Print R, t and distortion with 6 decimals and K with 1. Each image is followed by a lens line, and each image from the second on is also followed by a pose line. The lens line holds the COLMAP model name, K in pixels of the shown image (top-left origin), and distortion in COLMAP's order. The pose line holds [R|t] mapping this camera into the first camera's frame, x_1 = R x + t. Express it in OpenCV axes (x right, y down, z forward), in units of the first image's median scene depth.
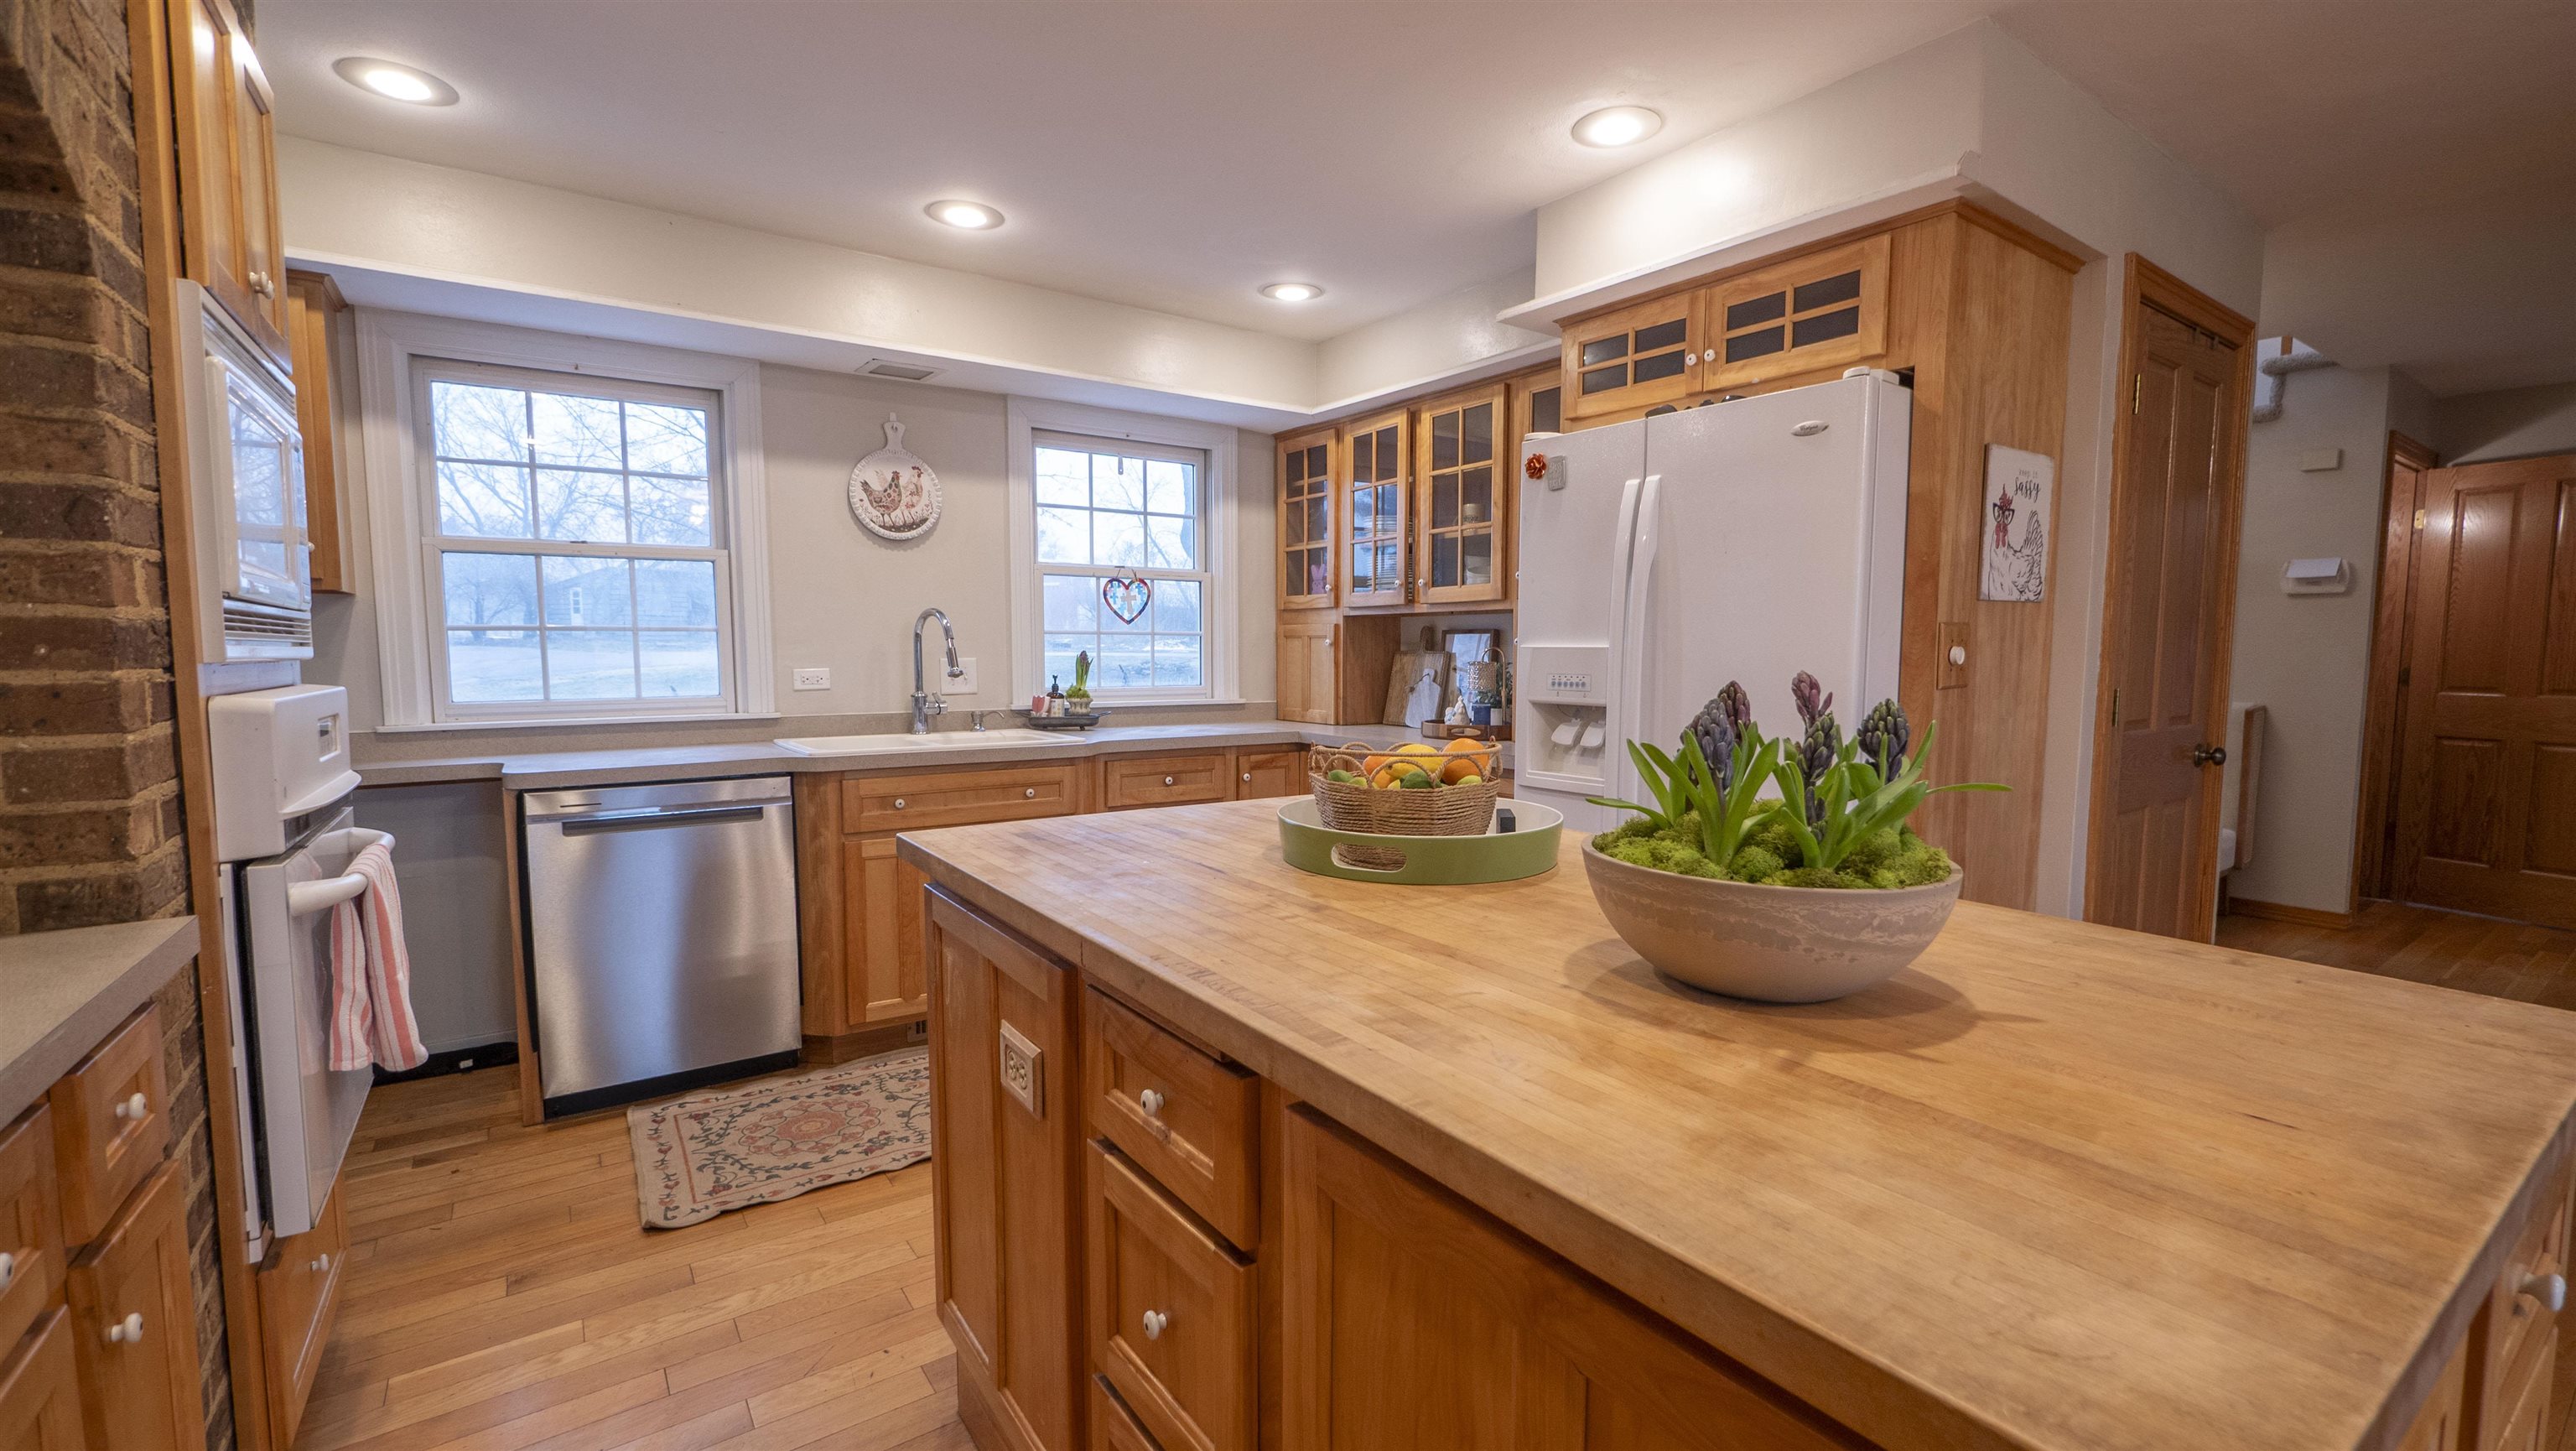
lens RADIAL K [[1082.6, 0, 1300.5], [0, 1082.6, 741.8], [0, 0, 1]] dist [-0.003050, 0.000285]
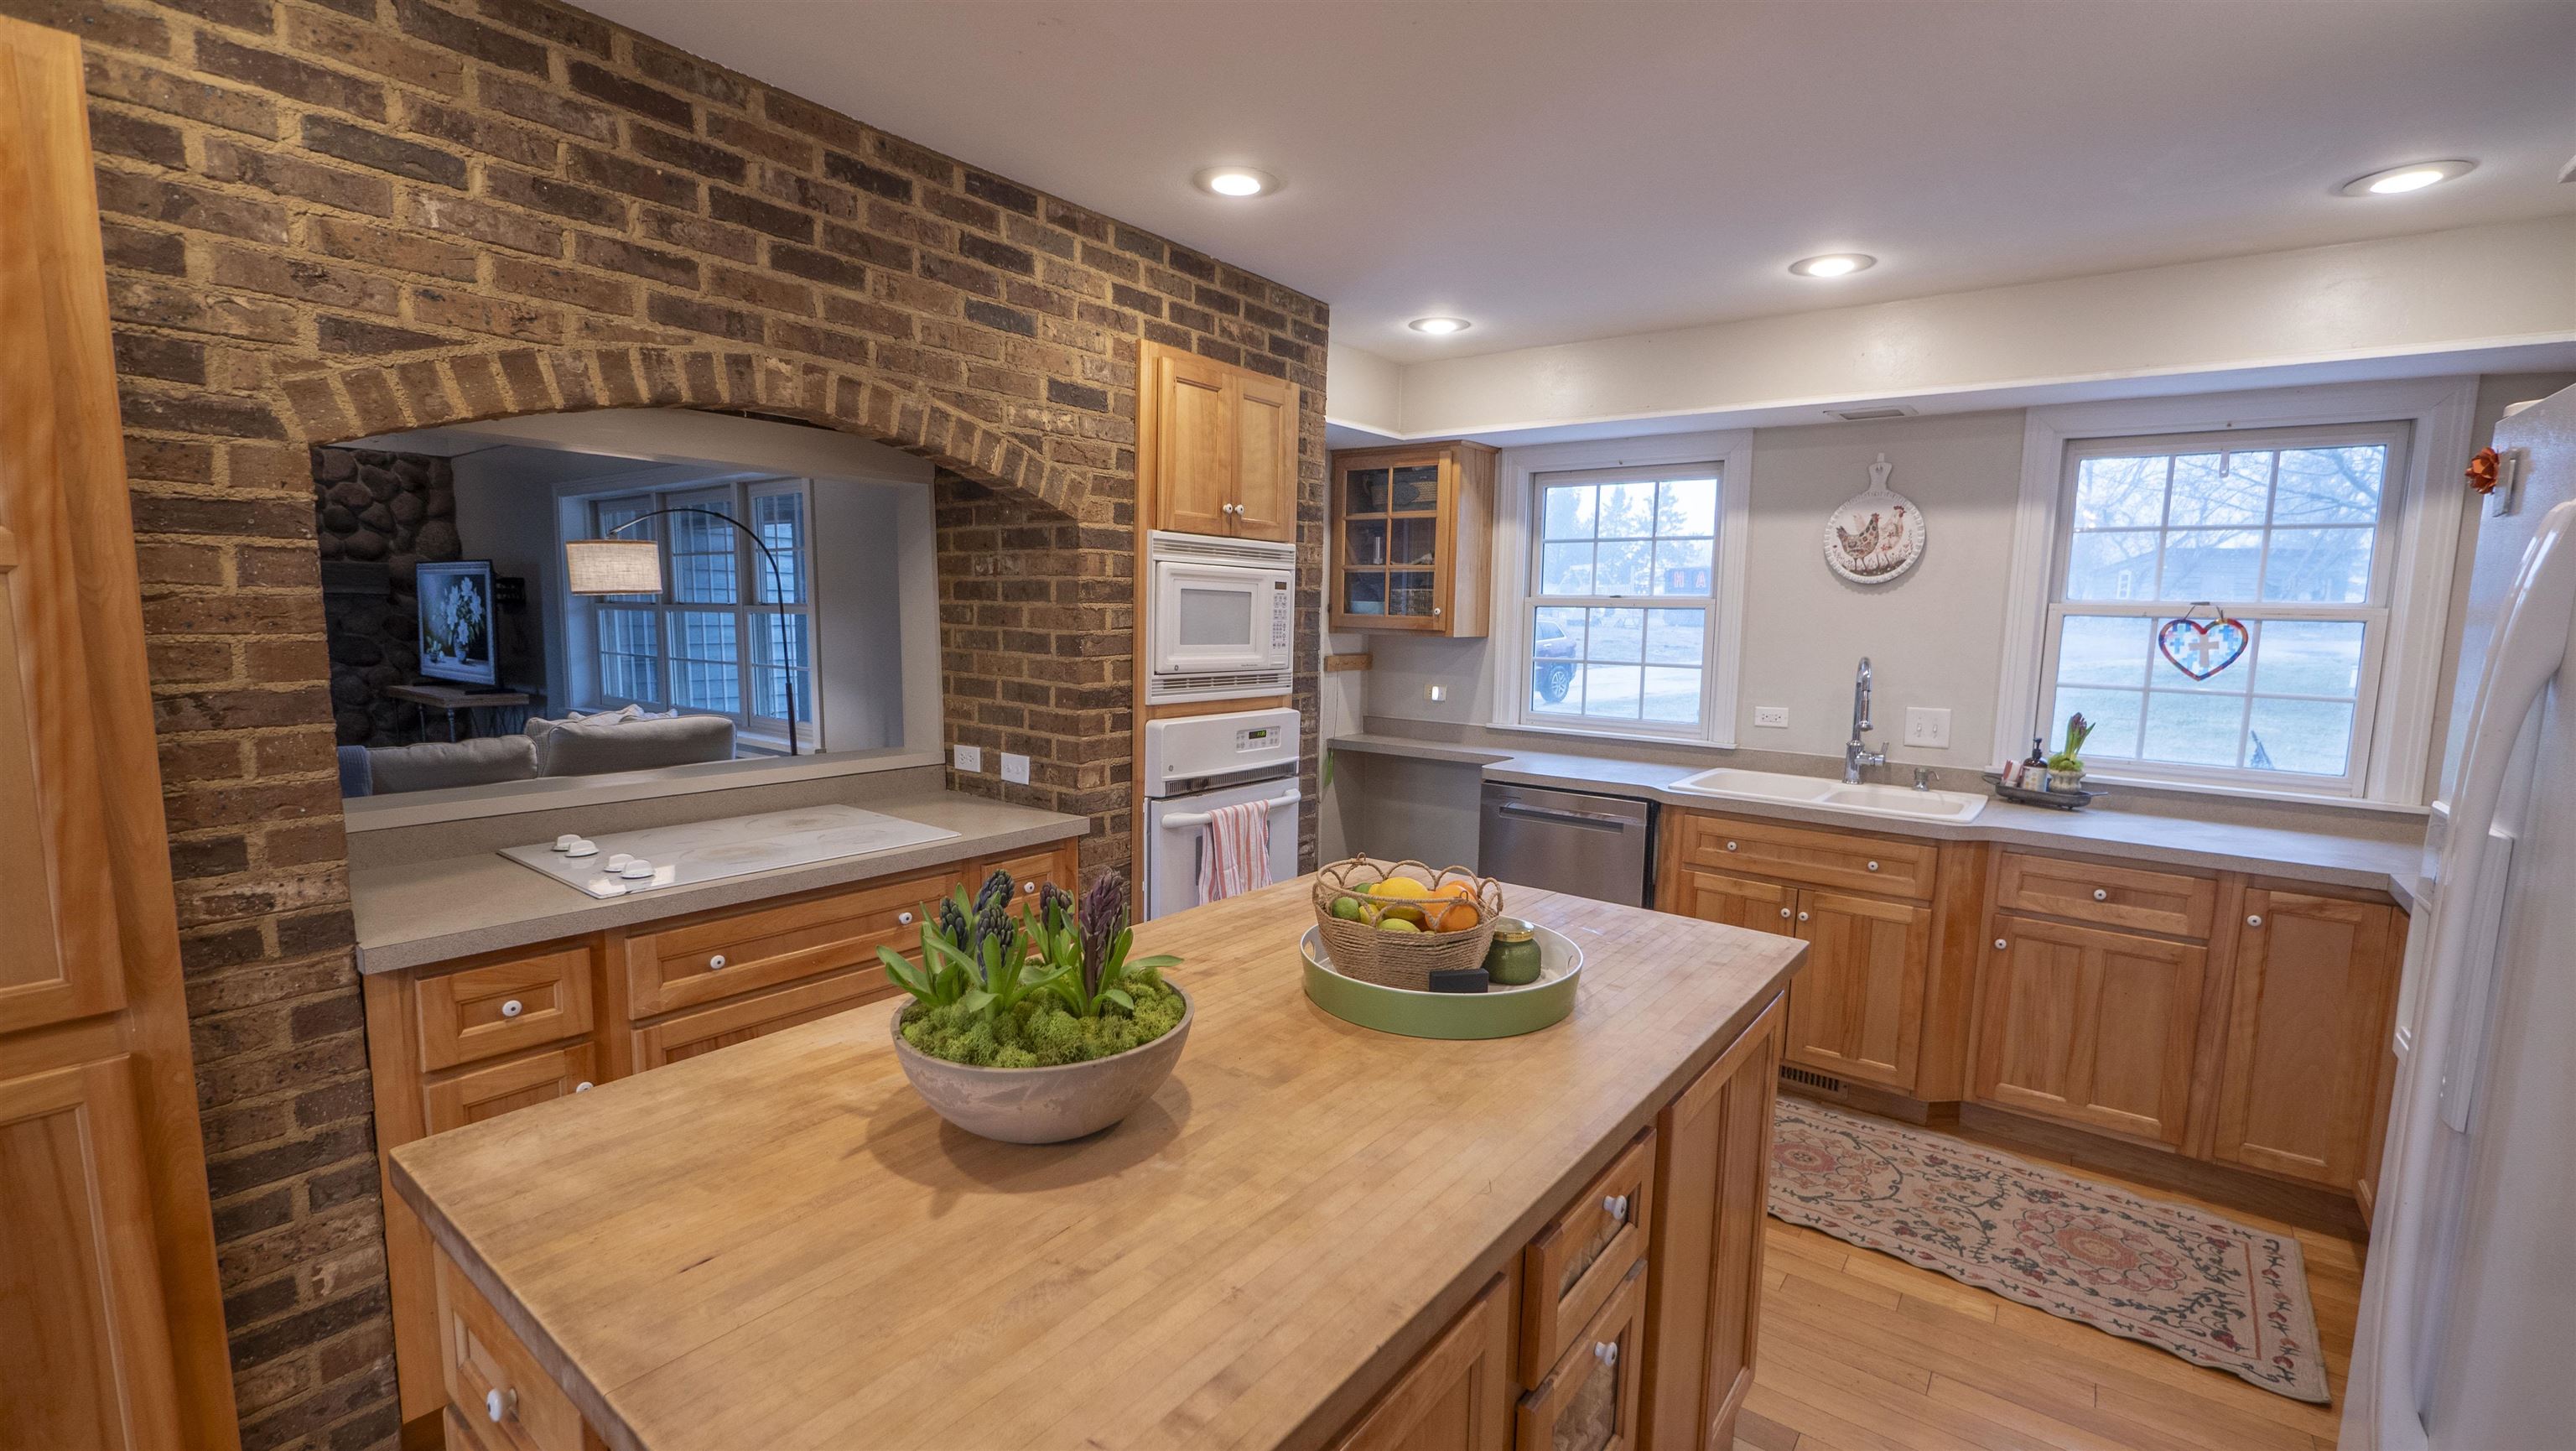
lens RADIAL K [[1082.6, 0, 1308.7], [0, 1082.6, 732.1], [0, 0, 1]] dist [-0.003050, 0.000285]
pose [[0.310880, 0.113917, -0.943598, 0.410749], [-0.104117, 0.990898, 0.085325, -0.085274], [0.944729, 0.071719, 0.319911, 0.221352]]
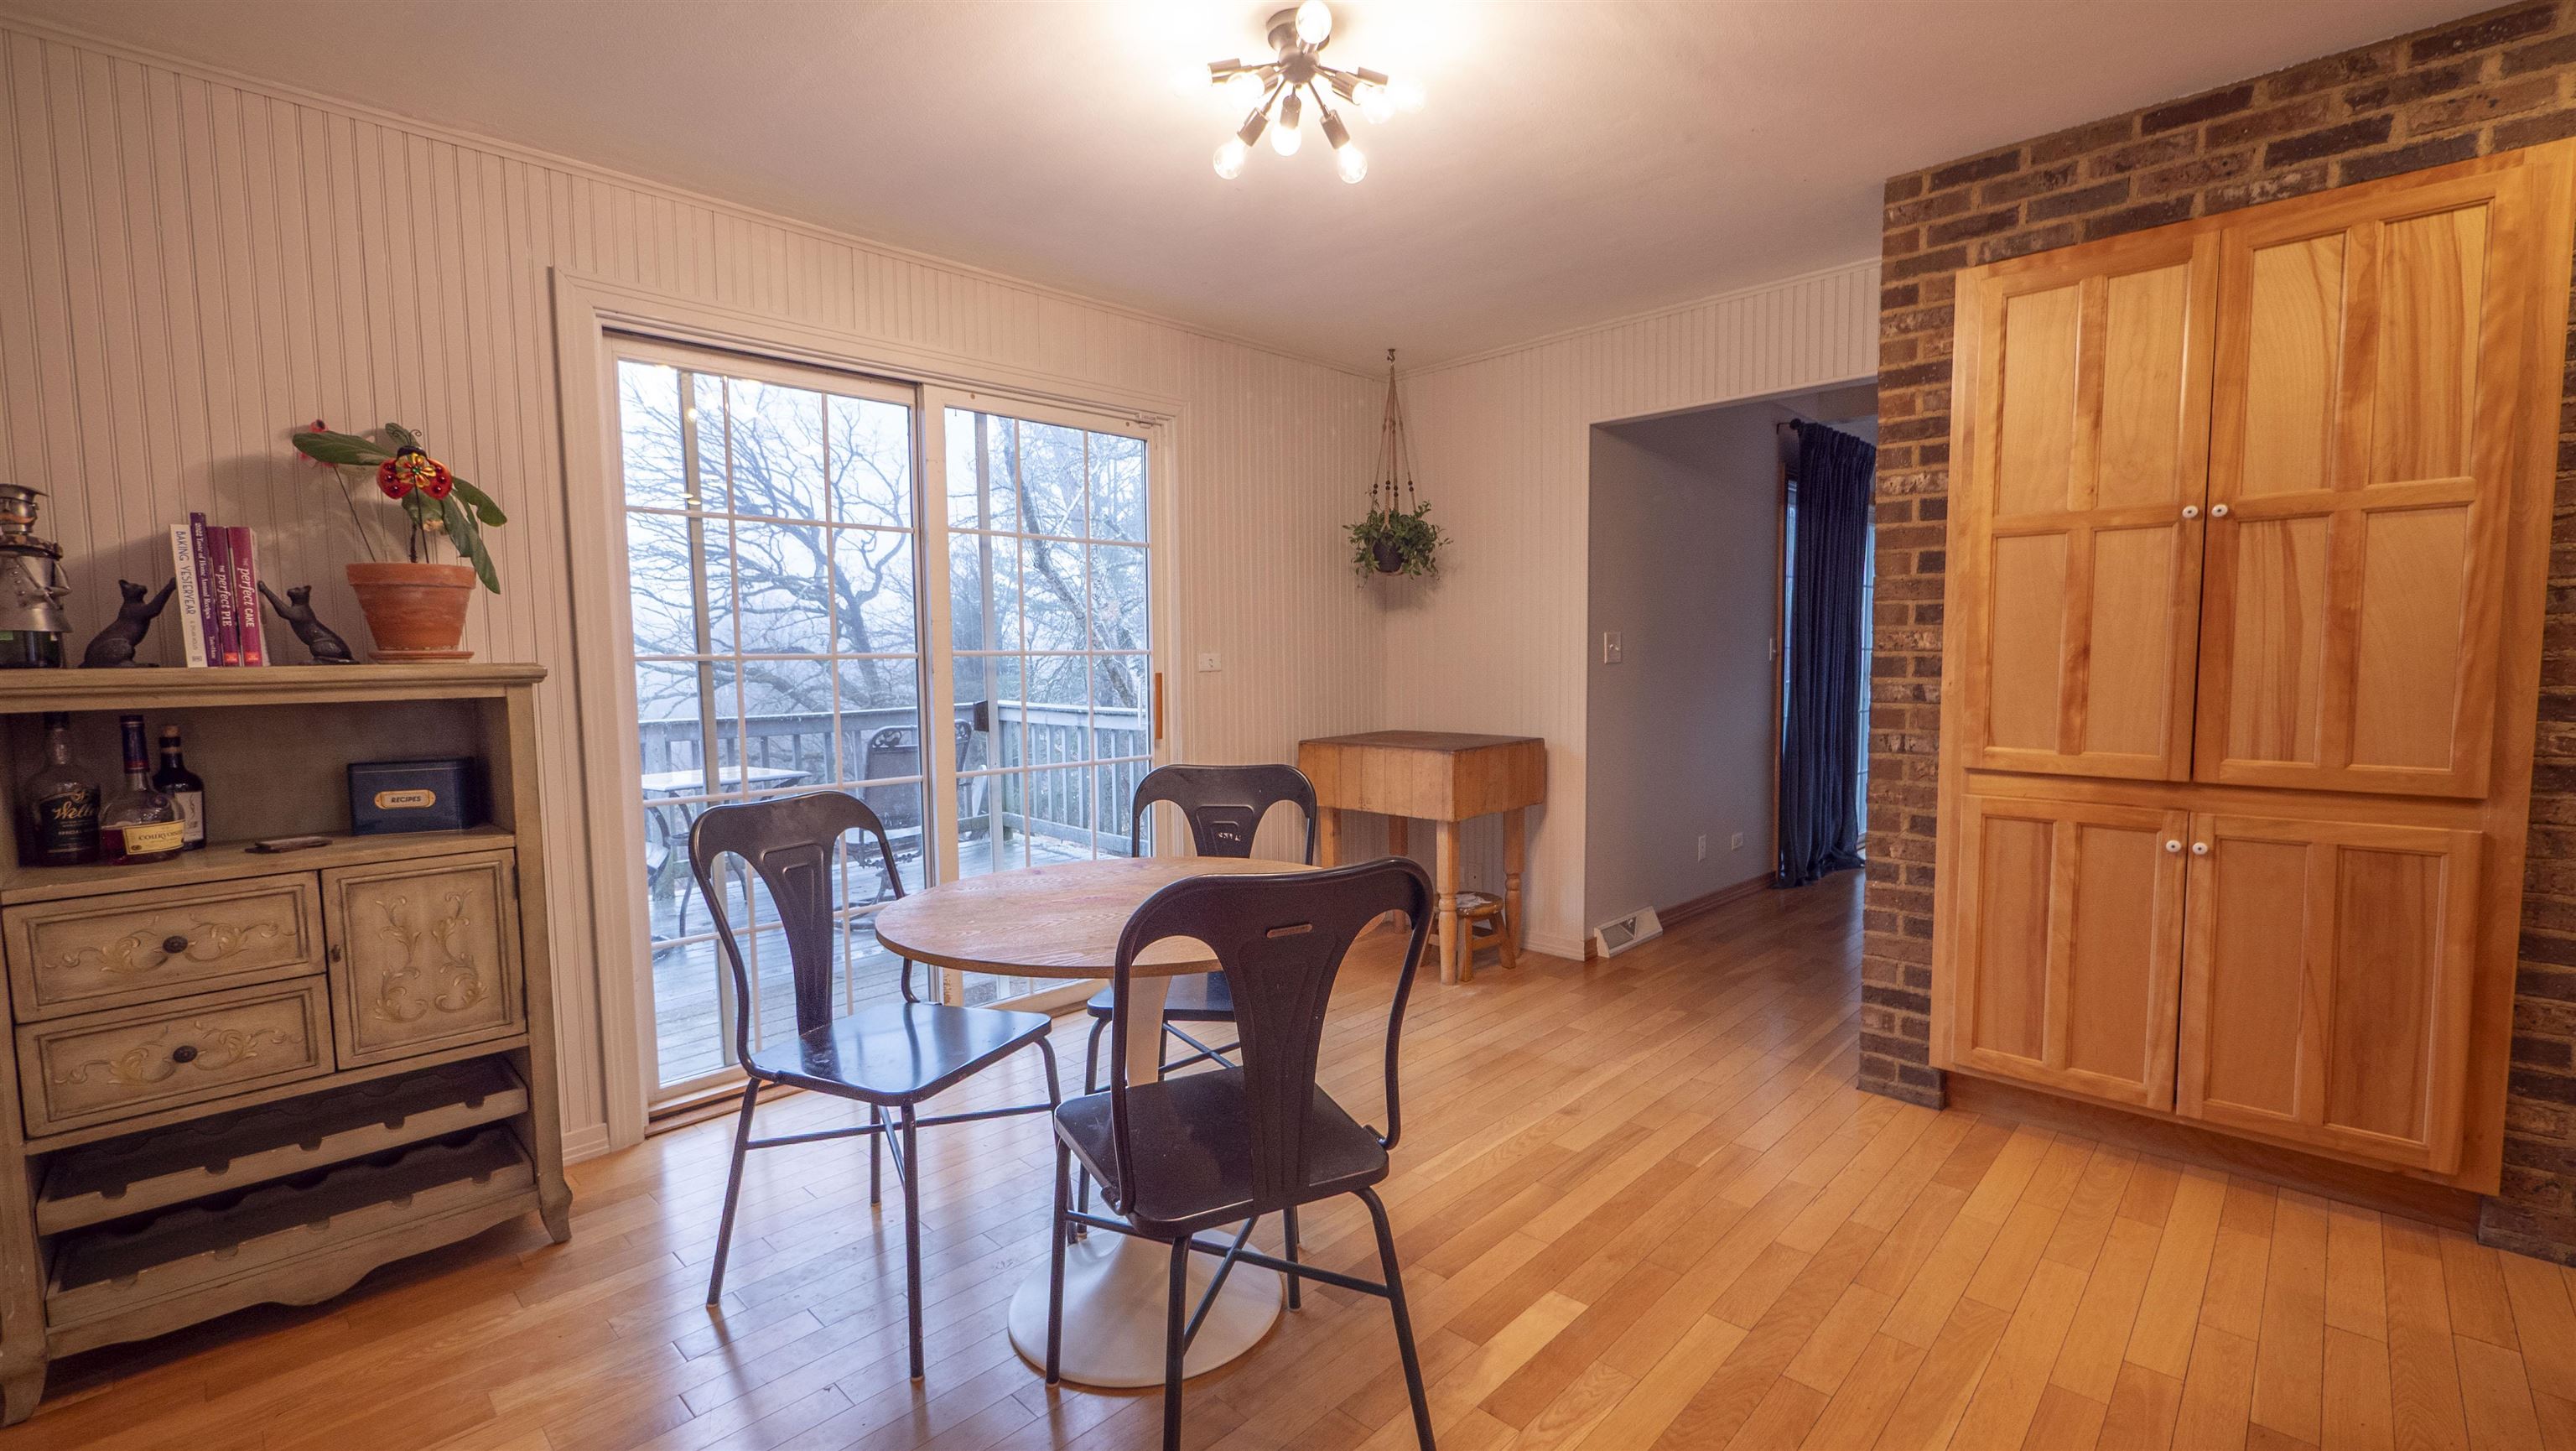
lens RADIAL K [[1082.6, 0, 1288.1], [0, 1082.6, 734.9], [0, 0, 1]] dist [-0.003050, 0.000285]
pose [[-0.981132, 0.019489, -0.192352, 0.537743], [-0.013564, 0.985516, 0.169039, -0.057255], [0.192861, 0.168458, -0.966657, 0.300878]]
